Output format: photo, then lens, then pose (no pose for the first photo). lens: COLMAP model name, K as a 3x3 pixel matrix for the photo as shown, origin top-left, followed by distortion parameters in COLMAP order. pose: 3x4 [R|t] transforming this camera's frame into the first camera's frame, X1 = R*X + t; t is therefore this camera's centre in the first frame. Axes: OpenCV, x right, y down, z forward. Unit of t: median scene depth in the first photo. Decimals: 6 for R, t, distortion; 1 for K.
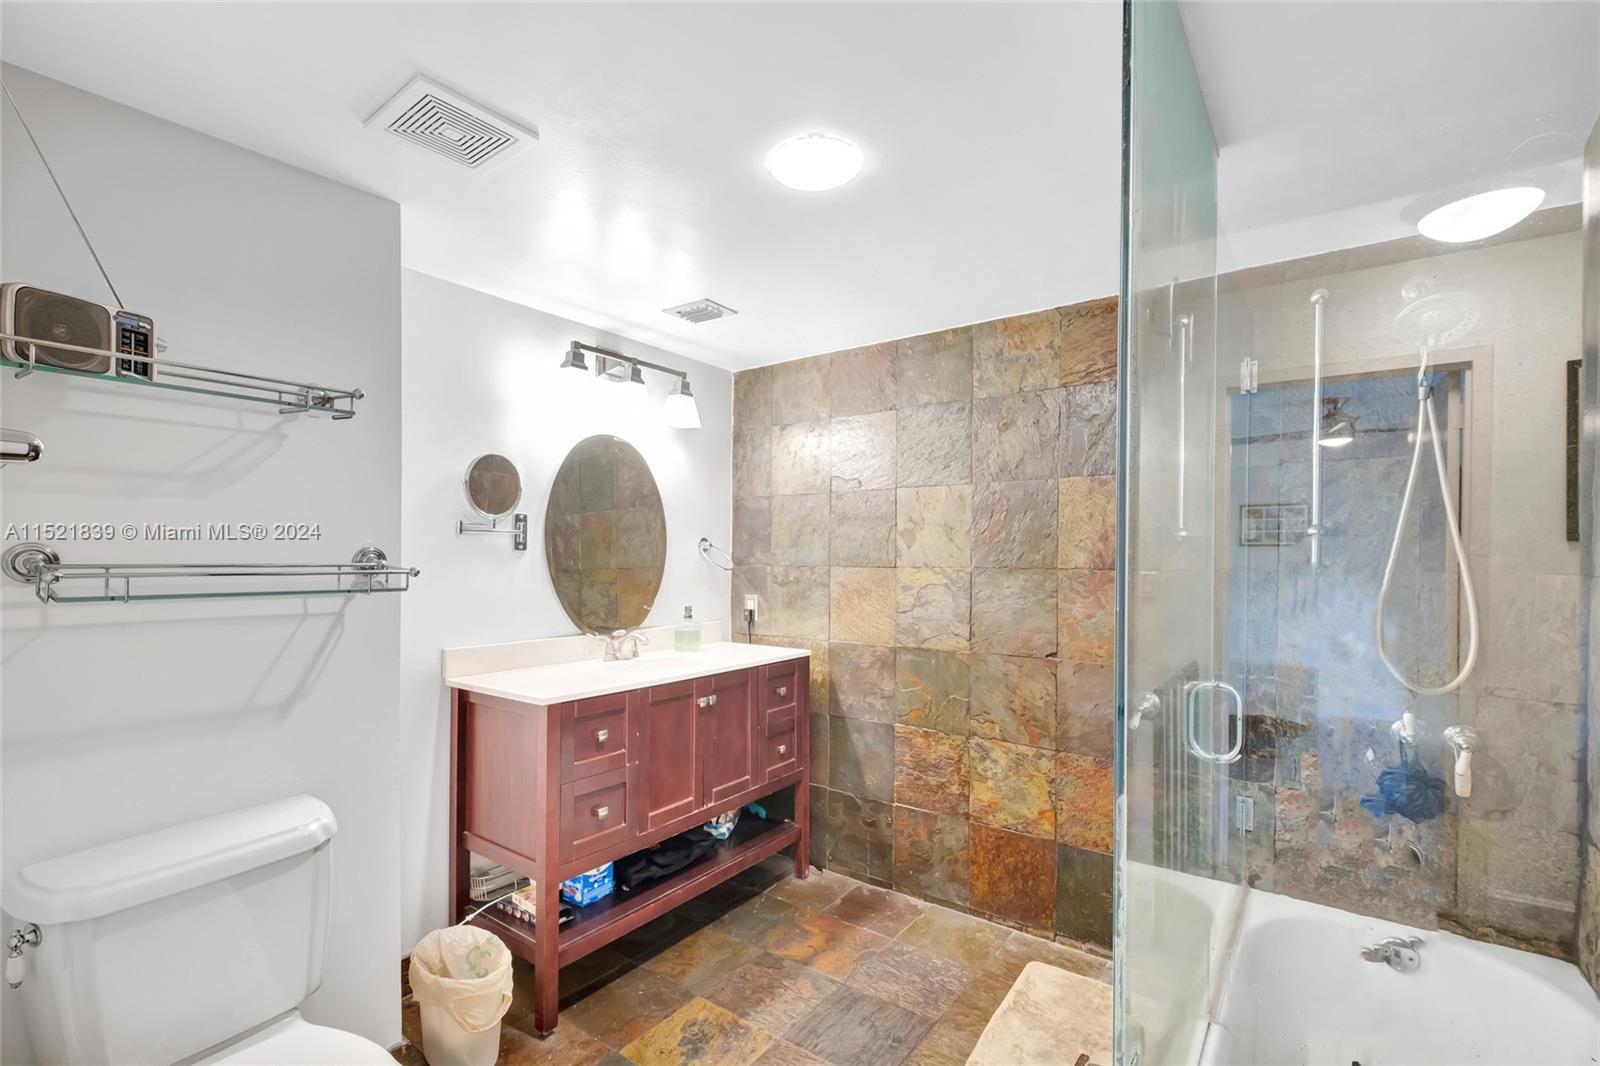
lens RADIAL K [[712.4, 0, 796.8], [0, 712.4, 515.8], [0, 0, 1]] dist [-0.001377, -0.000201]
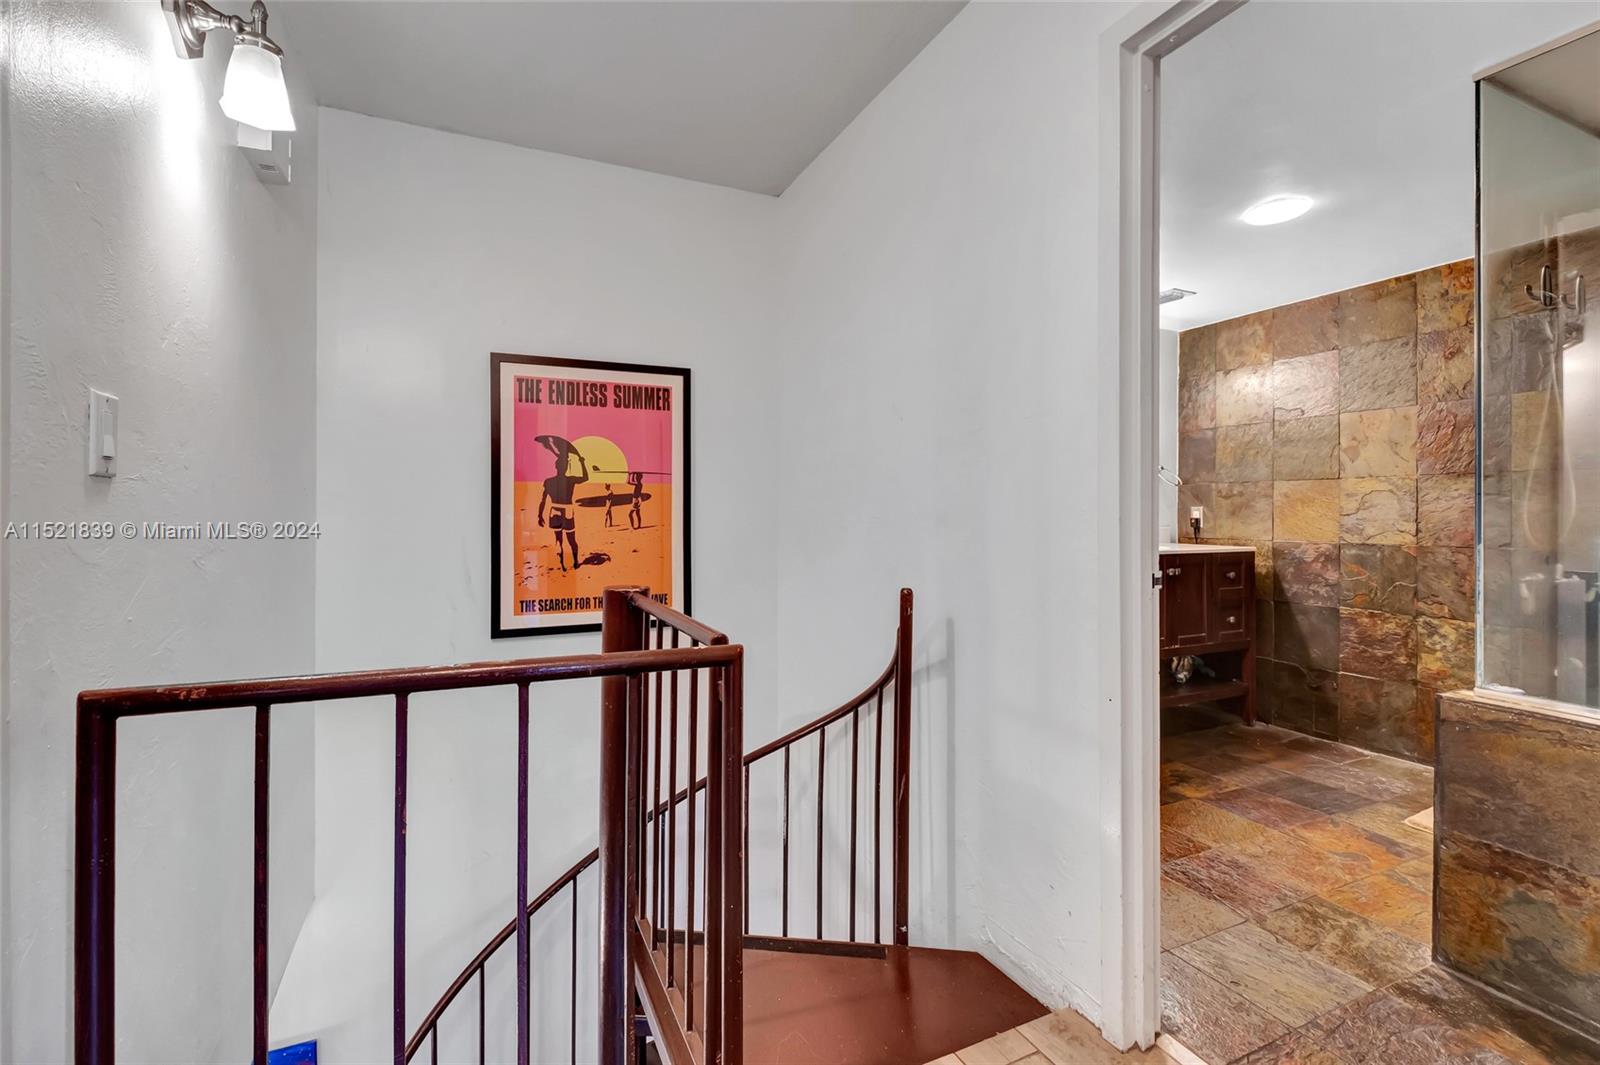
lens RADIAL K [[713.4, 0, 796.3], [0, 713.4, 481.4], [0, 0, 1]] dist [0.003088, -0.006511]
pose [[0.873258, -0.008449, -0.487184, -0.077832], [0.008009, 0.999963, -0.002986, 0.073389], [0.487191, -0.001295, 0.873294, -0.517362]]
